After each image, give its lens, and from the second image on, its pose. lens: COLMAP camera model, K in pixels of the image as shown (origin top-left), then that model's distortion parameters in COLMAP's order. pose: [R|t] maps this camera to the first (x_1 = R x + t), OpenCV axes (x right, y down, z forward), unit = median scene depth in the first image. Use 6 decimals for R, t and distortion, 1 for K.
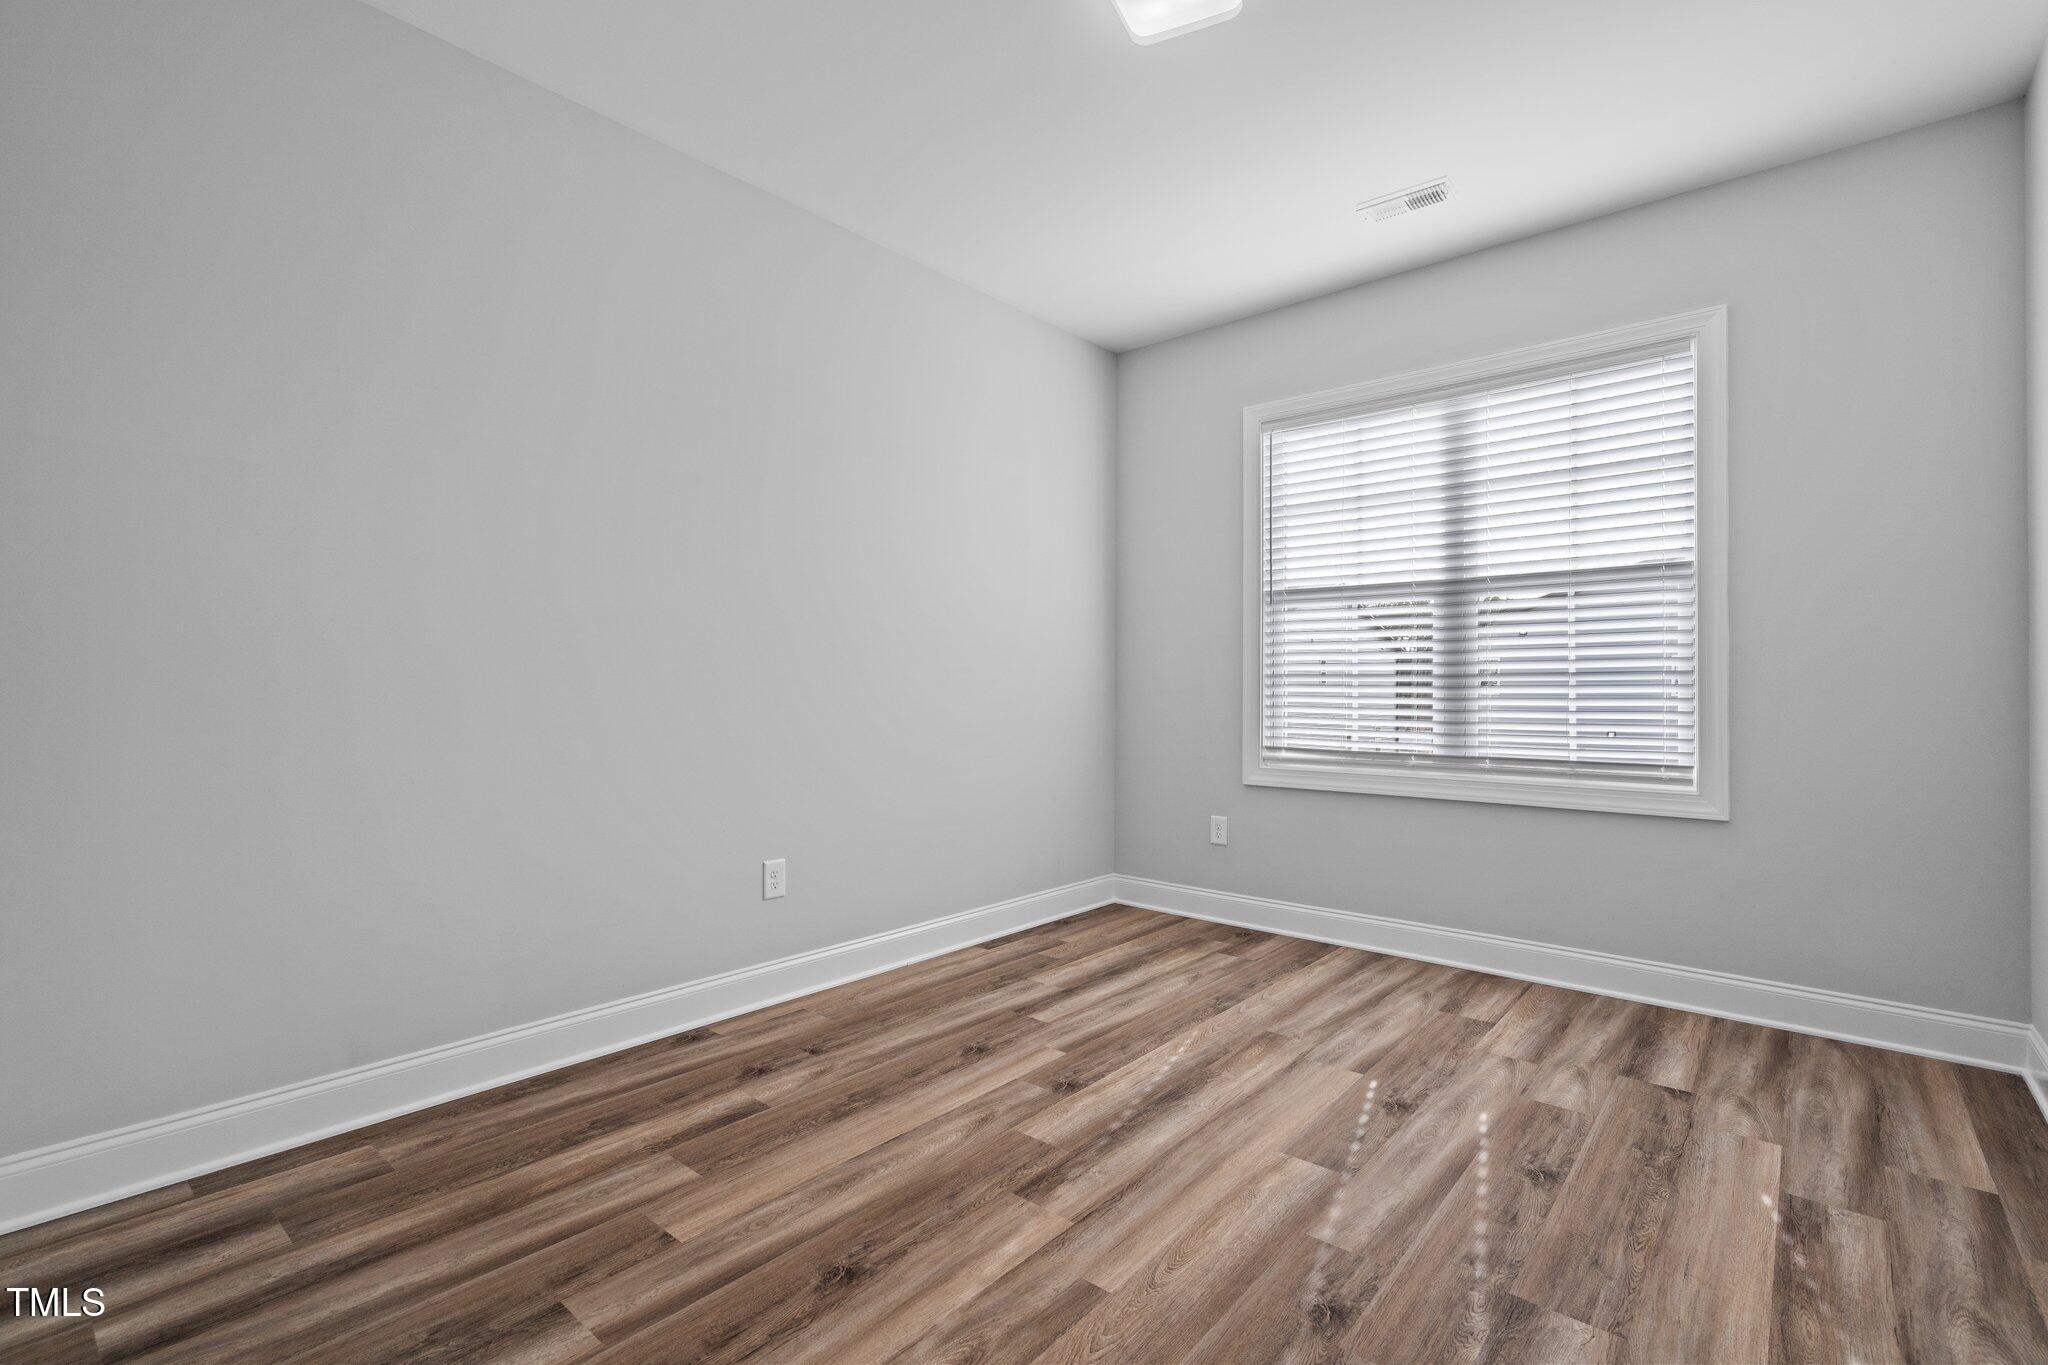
lens RADIAL K [[933.8, 0, 1012.2], [0, 933.8, 692.0], [0, 0, 1]] dist [-0.006868, 0.000265]
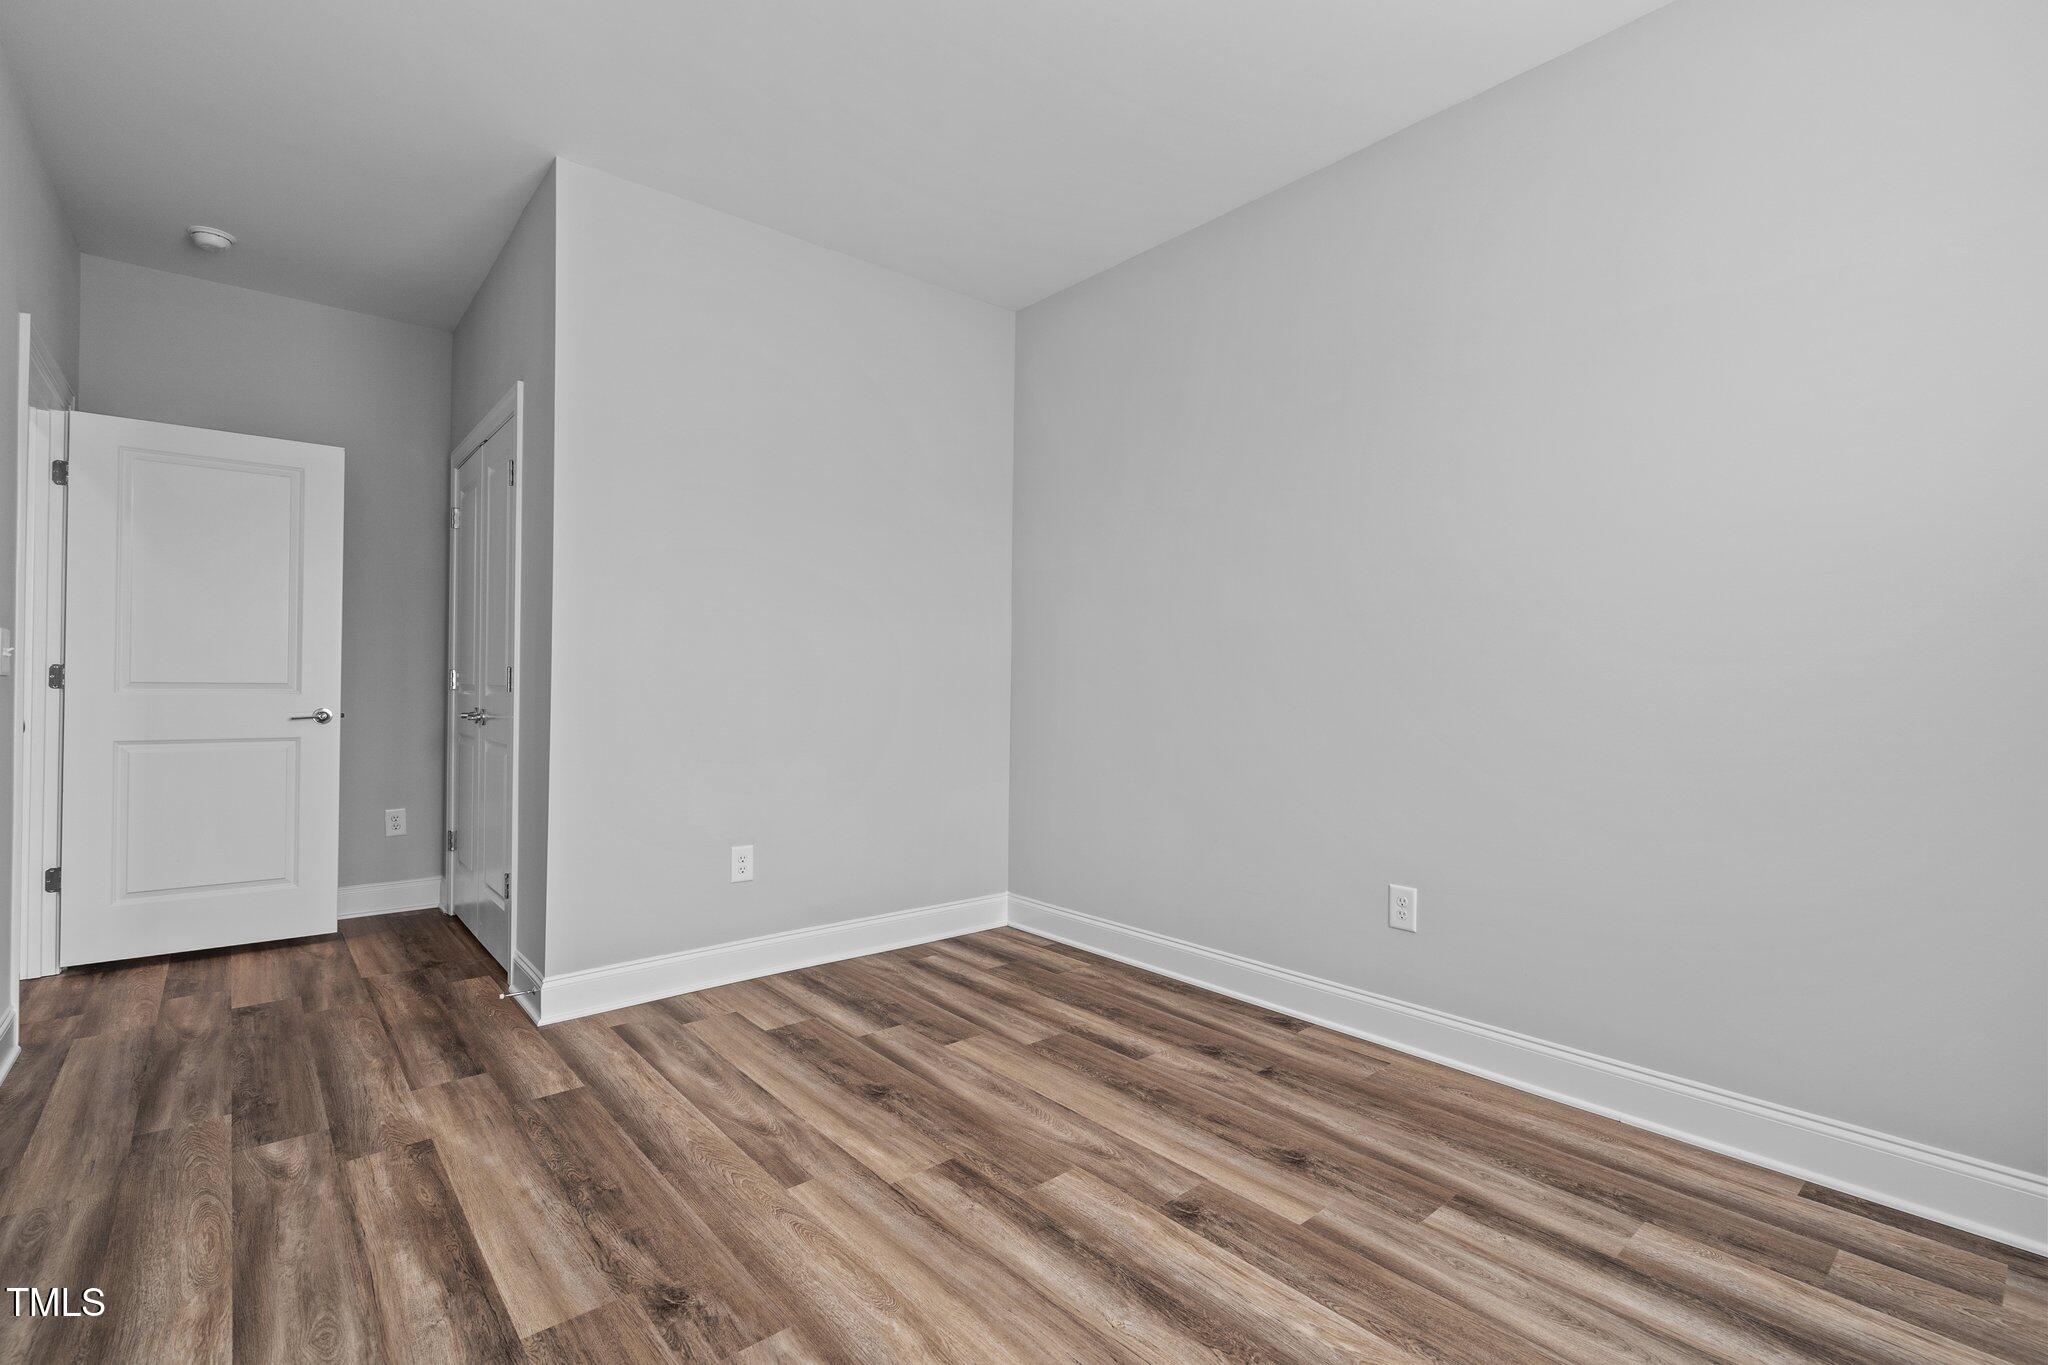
lens RADIAL K [[933.8, 0, 1012.2], [0, 933.8, 692.0], [0, 0, 1]] dist [-0.006868, 0.000265]
pose [[-0.160933, 0.003306, -0.986960, 0.880564], [-0.012804, 0.999903, 0.005437, 0.004388], [0.986882, 0.013512, -0.160875, 1.054793]]
